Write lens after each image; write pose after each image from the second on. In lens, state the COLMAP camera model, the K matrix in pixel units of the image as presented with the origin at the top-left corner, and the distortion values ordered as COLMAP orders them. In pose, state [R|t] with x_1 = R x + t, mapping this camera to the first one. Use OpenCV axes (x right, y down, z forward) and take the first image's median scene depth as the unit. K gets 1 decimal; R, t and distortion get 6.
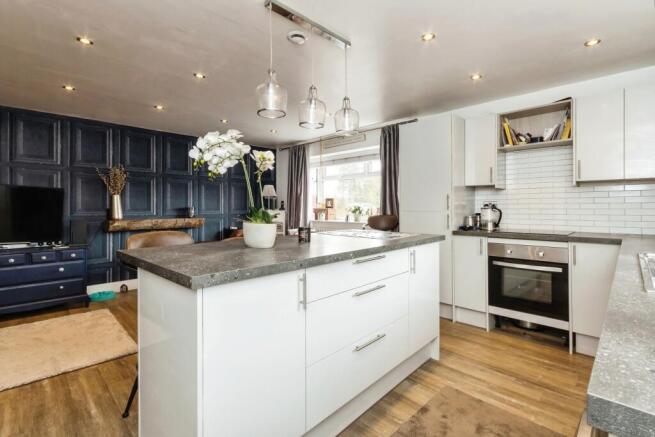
lens RADIAL K [[308.2, 0, 329.2], [0, 308.2, 205.5], [0, 0, 1]] dist [0.001274, 0.000264]
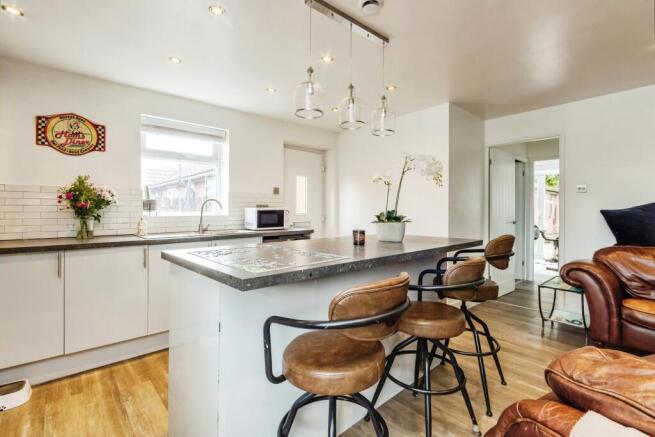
lens RADIAL K [[314.4, 0, 330.1], [0, 314.4, 208.6], [0, 0, 1]] dist [-0.001460, -0.000392]
pose [[-0.998198, -0.003070, 0.059928, -0.031528], [-0.003557, 0.999962, -0.008017, 0.001485], [-0.059901, -0.008216, -0.998171, 1.286252]]
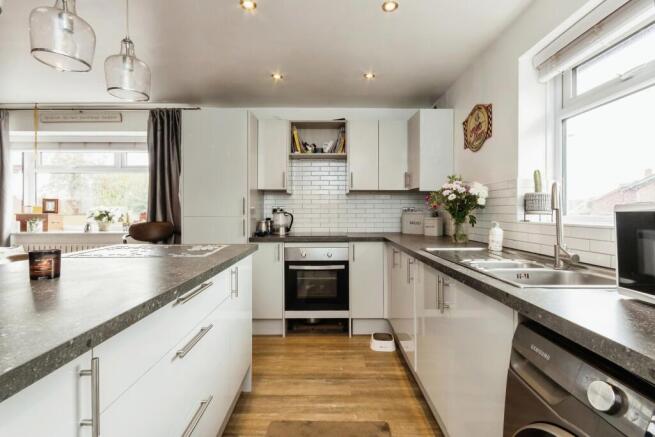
lens RADIAL K [[304.4, 0, 331.3], [0, 304.4, 210.3], [0, 0, 1]] dist [0.000325, 0.000020]
pose [[0.708659, 0.003815, 0.705540, -0.064276], [-0.003340, 0.999992, -0.002052, 0.001571], [-0.705543, -0.000902, 0.708667, 0.187575]]
